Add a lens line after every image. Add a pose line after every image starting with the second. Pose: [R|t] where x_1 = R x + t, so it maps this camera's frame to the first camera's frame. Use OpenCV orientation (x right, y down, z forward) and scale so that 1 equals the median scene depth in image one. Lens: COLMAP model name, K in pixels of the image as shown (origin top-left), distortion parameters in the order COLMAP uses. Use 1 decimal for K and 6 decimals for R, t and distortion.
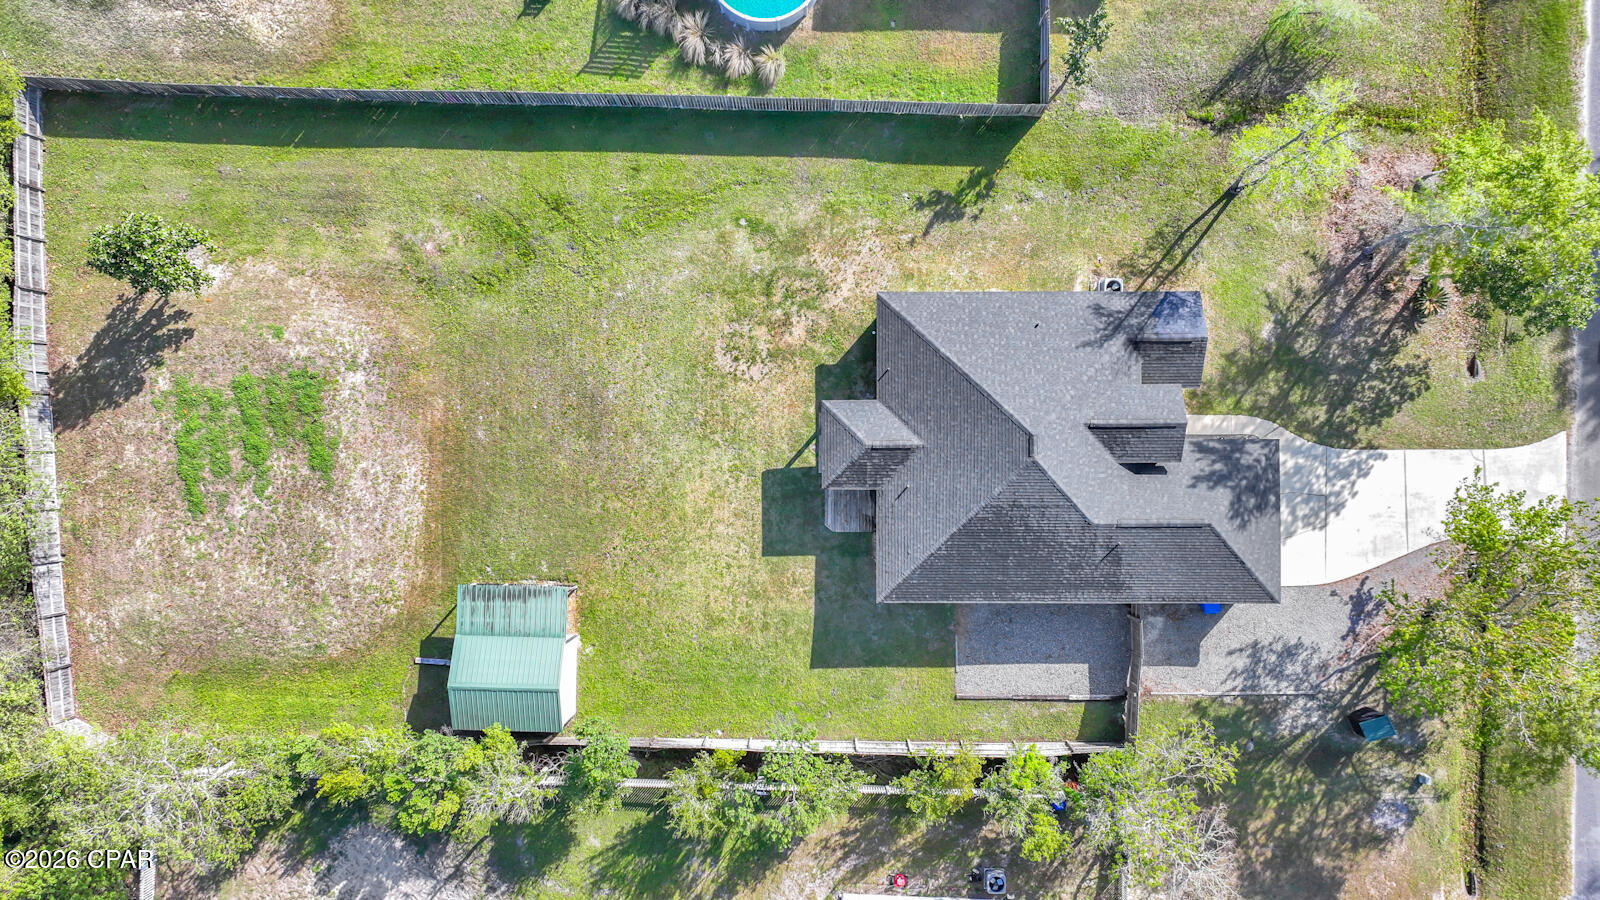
lens RADIAL K [[1126.4, 0, 810.2], [0, 1126.4, 440.9], [0, 0, 1]] dist [0.006793, 0.007456]
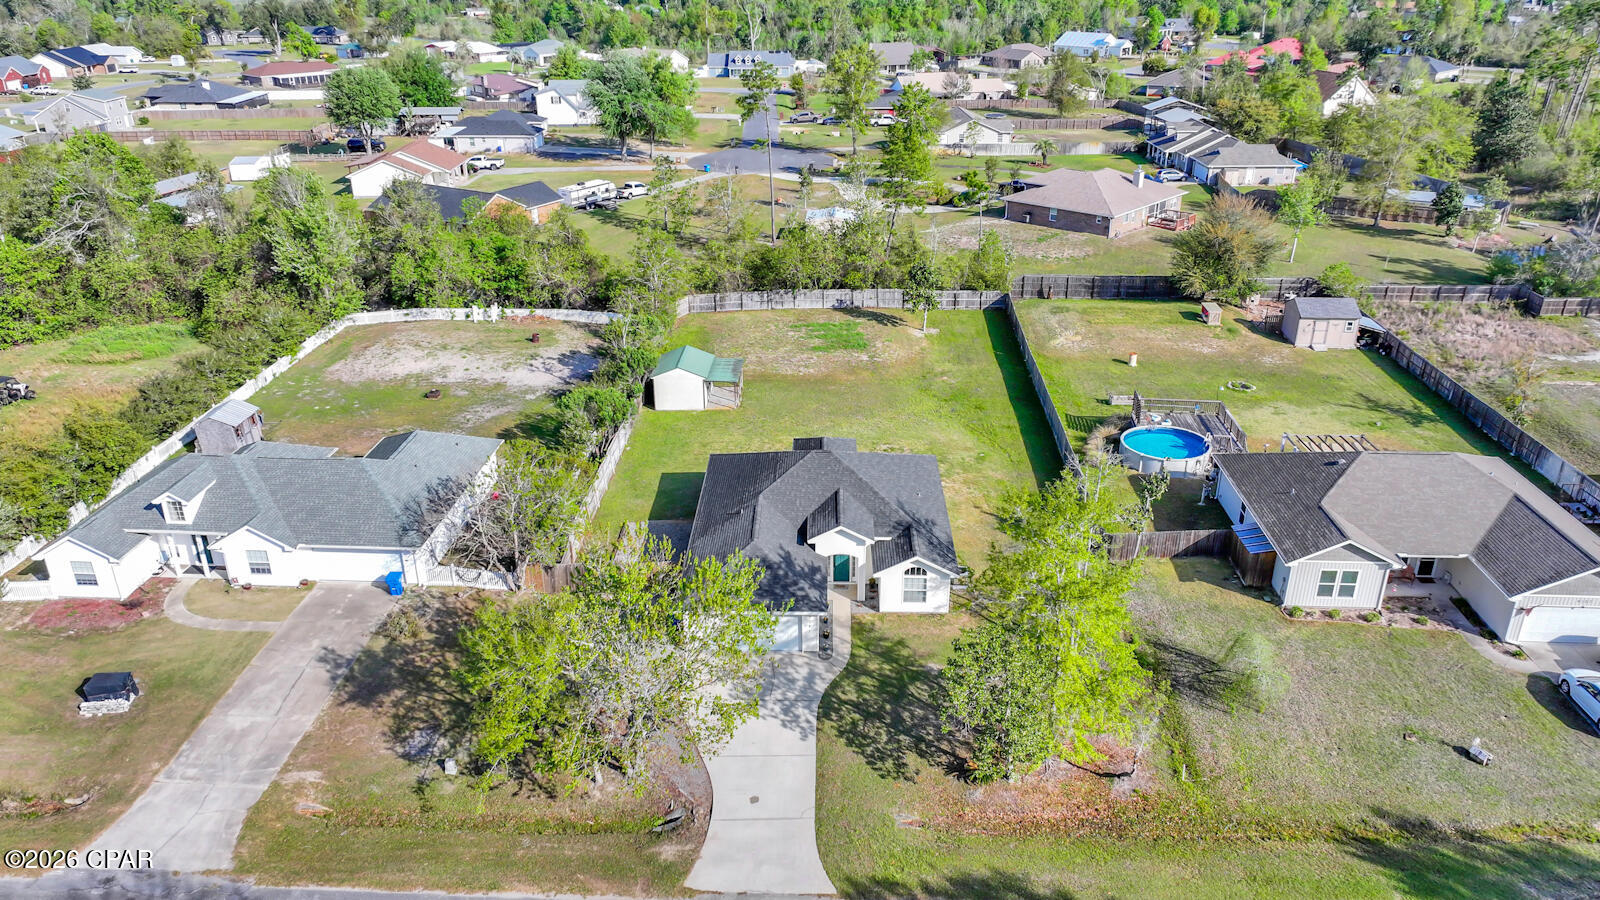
lens RADIAL K [[1126.4, 0, 810.2], [0, 1126.4, 440.9], [0, 0, 1]] dist [0.006793, 0.007456]
pose [[-0.020207, 0.403647, -0.914692, 1.241618], [-0.998022, 0.046330, 0.042493, -0.041413], [0.059530, 0.913741, 0.401912, 0.410737]]
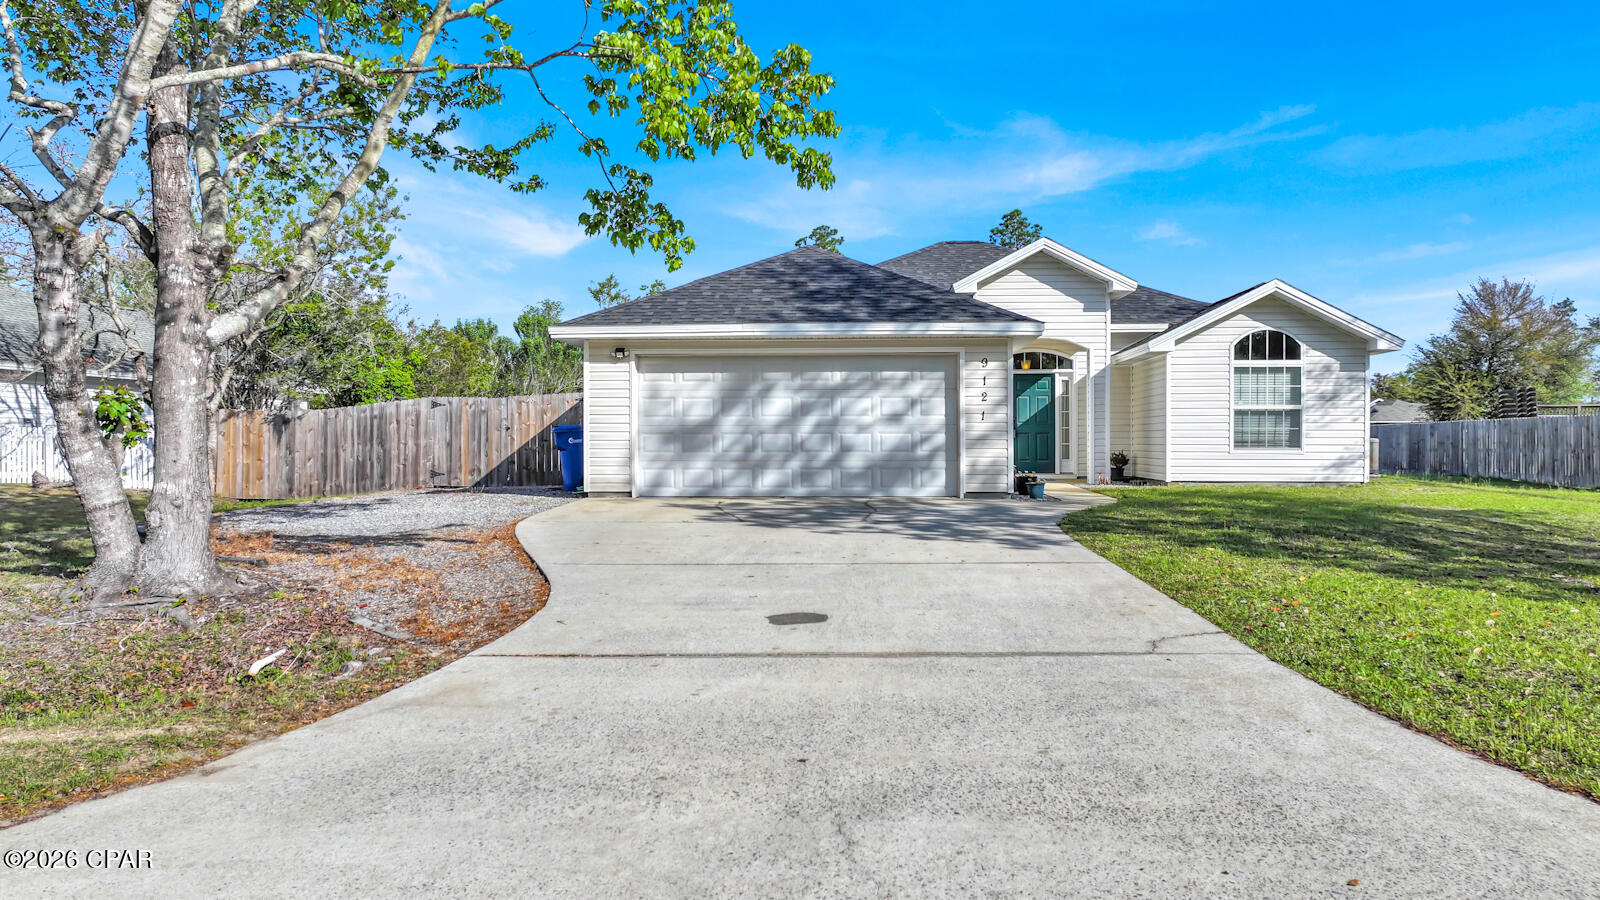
lens RADIAL K [[1126.4, 0, 810.2], [0, 1126.4, 440.9], [0, 0, 1]] dist [0.006793, 0.007456]
pose [[-0.064475, -0.000230, -0.997919, 0.703909], [-0.996419, 0.054837, 0.064365, 0.038097], [0.054709, 0.998495, -0.003765, 0.976701]]
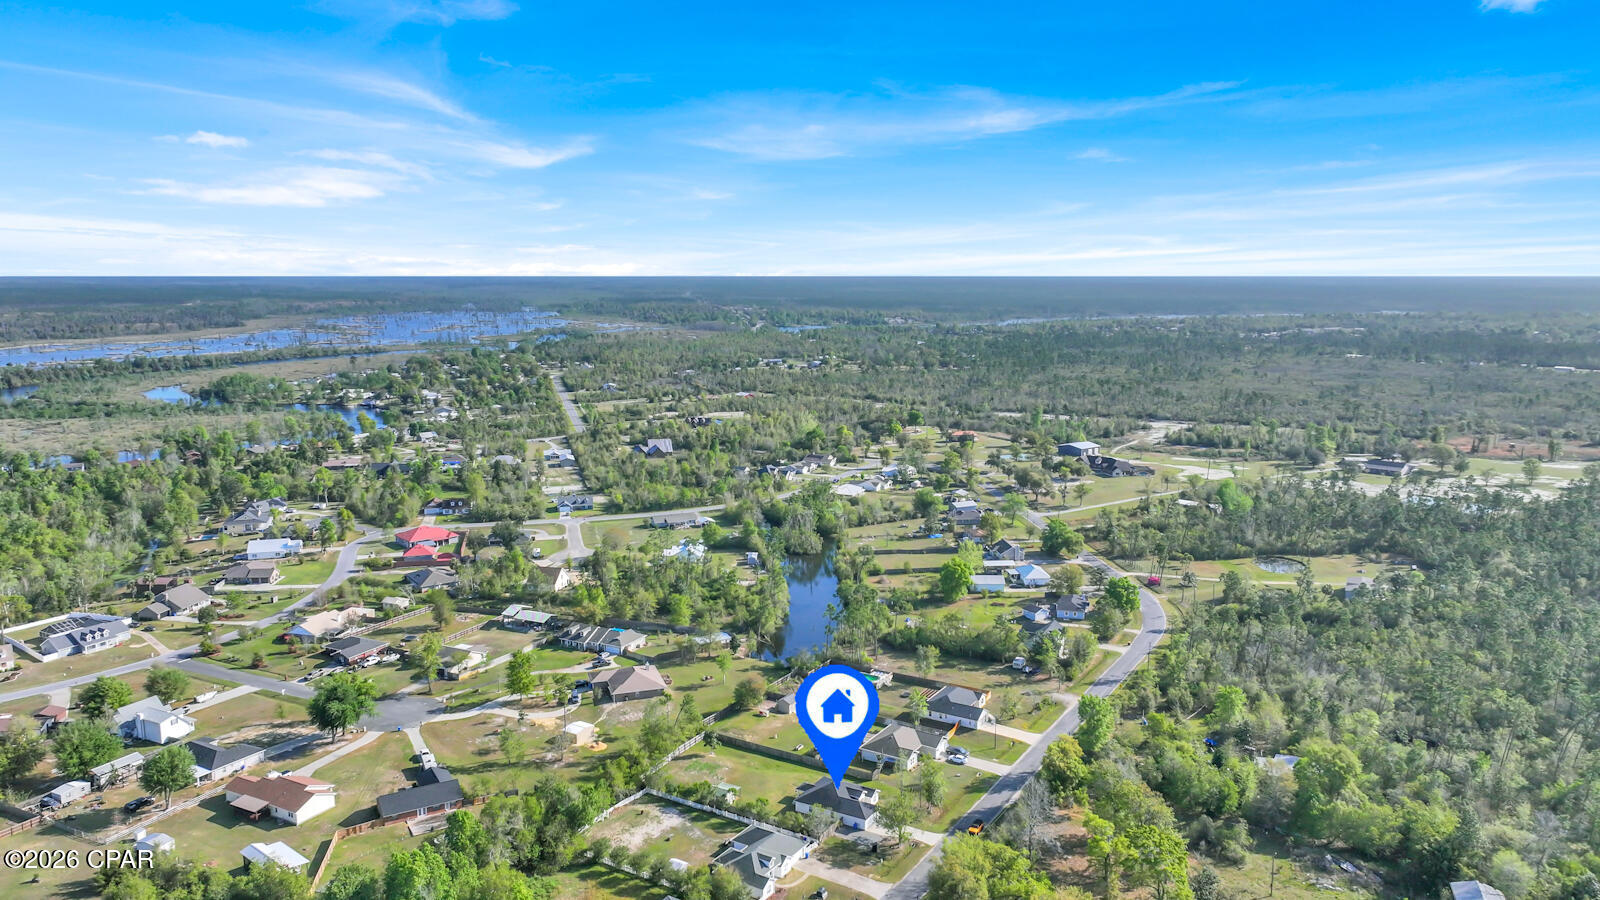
lens RADIAL K [[1126.4, 0, 810.2], [0, 1126.4, 440.9], [0, 0, 1]] dist [0.006793, 0.007456]
pose [[0.867008, 0.075713, -0.492508, 2.269834], [-0.497556, 0.185304, -0.847408, 3.720116], [0.027104, 0.979760, 0.198332, -1.405607]]
